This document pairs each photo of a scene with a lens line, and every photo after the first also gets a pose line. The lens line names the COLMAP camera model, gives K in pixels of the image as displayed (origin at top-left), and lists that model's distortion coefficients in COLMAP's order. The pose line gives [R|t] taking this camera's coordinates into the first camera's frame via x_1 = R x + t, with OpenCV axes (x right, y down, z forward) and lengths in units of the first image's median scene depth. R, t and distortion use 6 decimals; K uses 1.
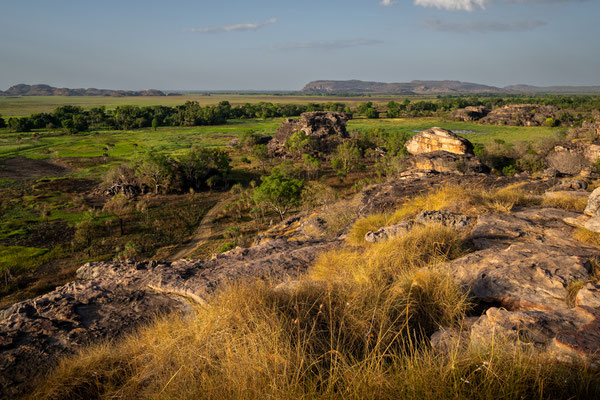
lens RADIAL K [[583.9, 0, 300.0], [0, 583.9, 200.0], [0, 0, 1]] dist [-0.001571, 0.000431]
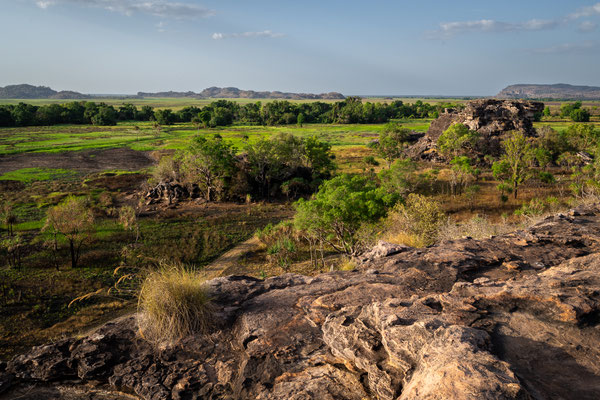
lens RADIAL K [[583.9, 0, 300.0], [0, 583.9, 200.0], [0, 0, 1]] dist [-0.001571, 0.000431]
pose [[0.946476, 0.064200, -0.316327, 0.043677], [-0.069588, 0.997559, -0.005755, -0.009536], [0.315185, 0.027460, 0.948633, 0.266000]]
